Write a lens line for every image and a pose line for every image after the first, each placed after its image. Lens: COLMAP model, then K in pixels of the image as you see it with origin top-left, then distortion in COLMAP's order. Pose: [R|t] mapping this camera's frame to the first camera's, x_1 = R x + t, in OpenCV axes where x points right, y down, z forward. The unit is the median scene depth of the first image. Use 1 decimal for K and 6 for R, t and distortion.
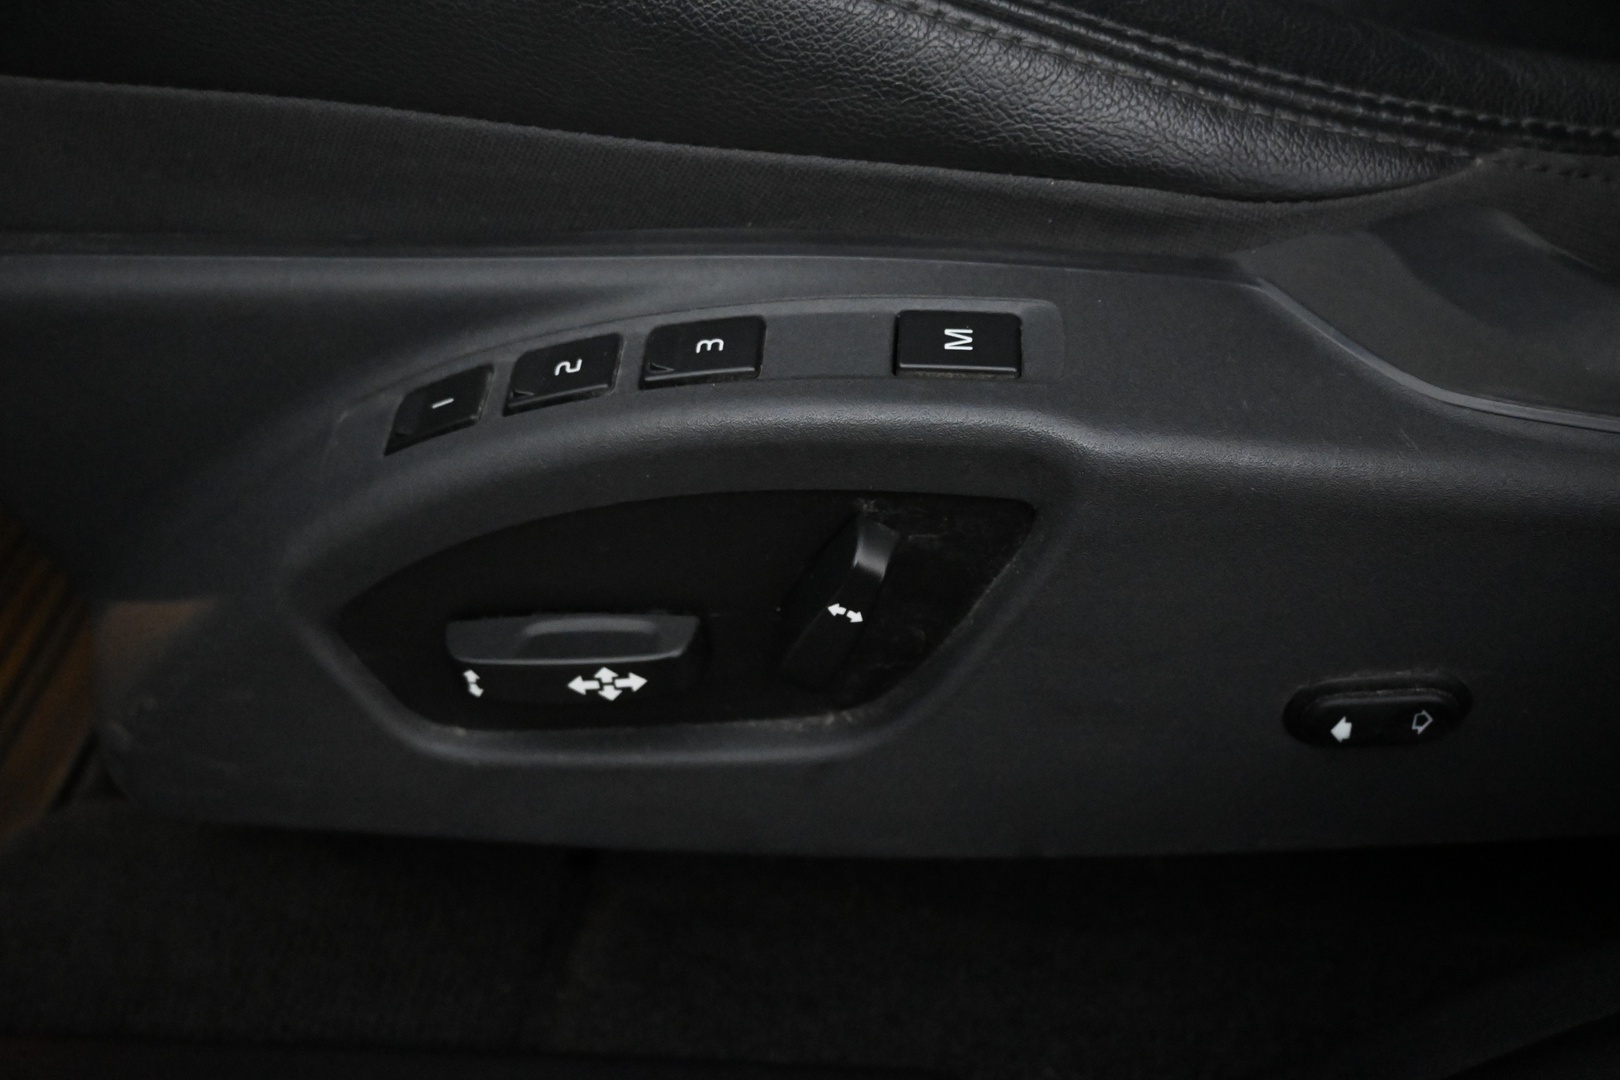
lens RADIAL K [[1555.2, 0, 810.0], [0, 1555.2, 540.0], [0, 0, 1]] dist [0.014021, 0.008776]
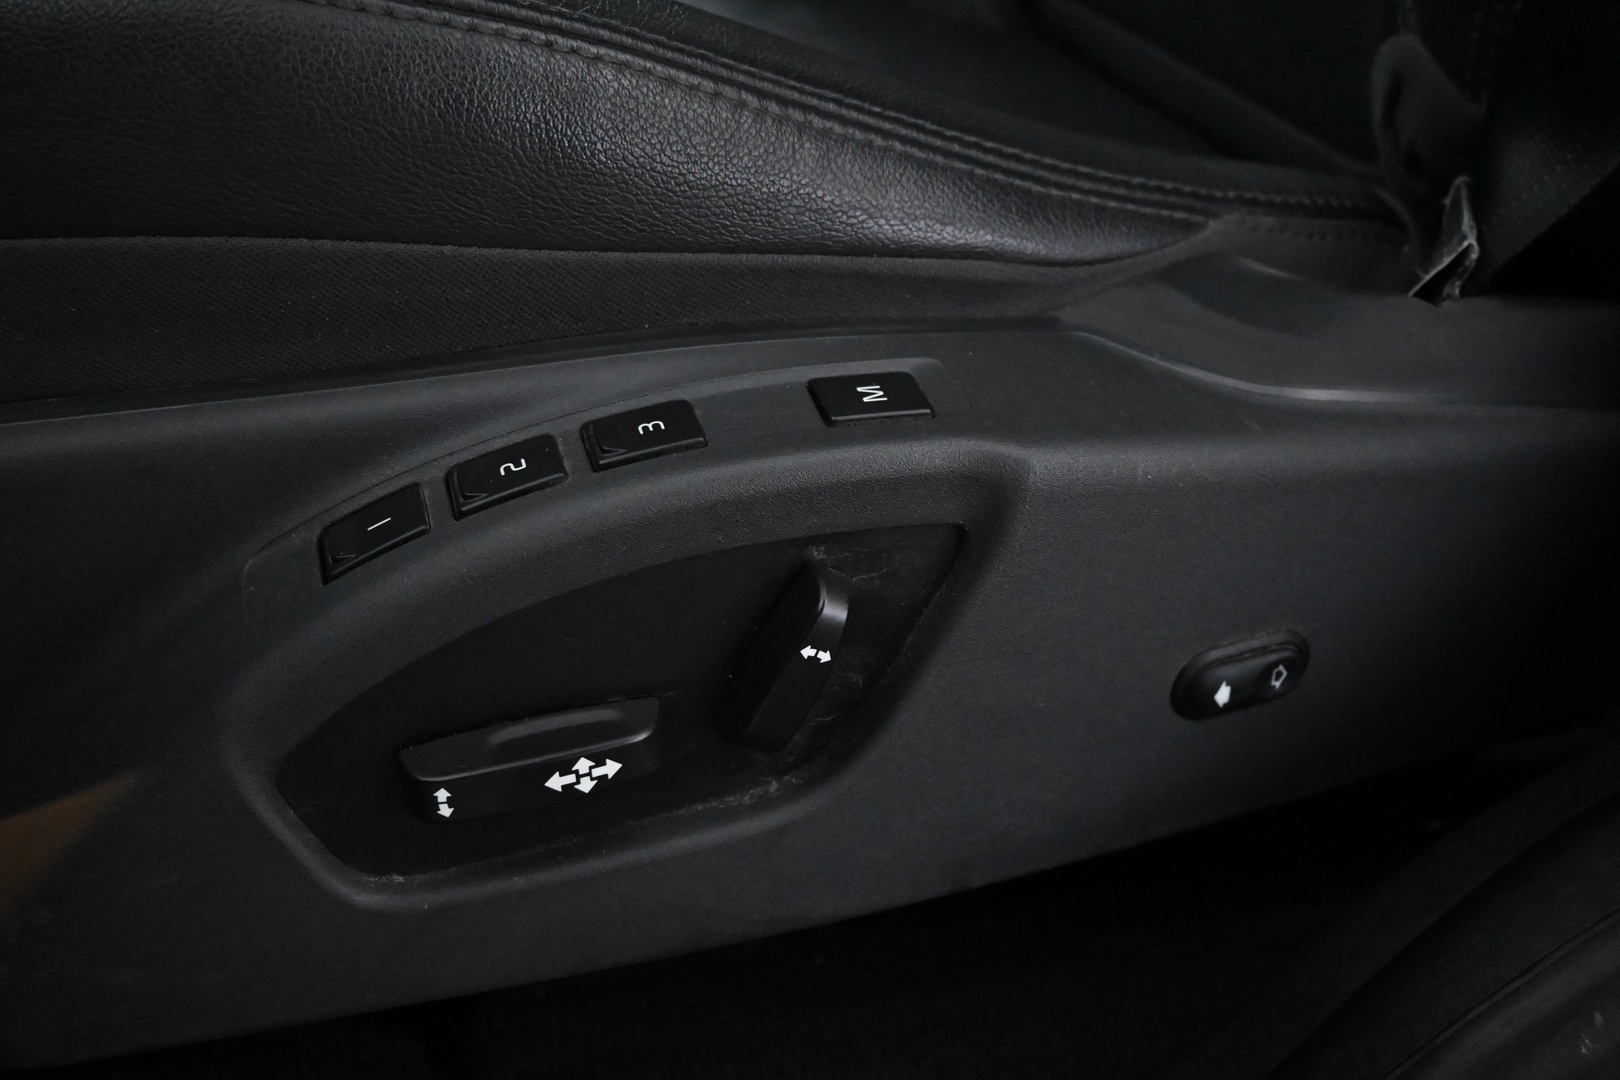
lens RADIAL K [[1555.2, 0, 810.0], [0, 1555.2, 540.0], [0, 0, 1]] dist [0.014021, 0.008776]
pose [[0.937856, -0.133927, 0.320140, -0.301405], [0.187135, 0.972081, -0.141557, 0.116869], [-0.292243, 0.192670, 0.936735, -0.014761]]
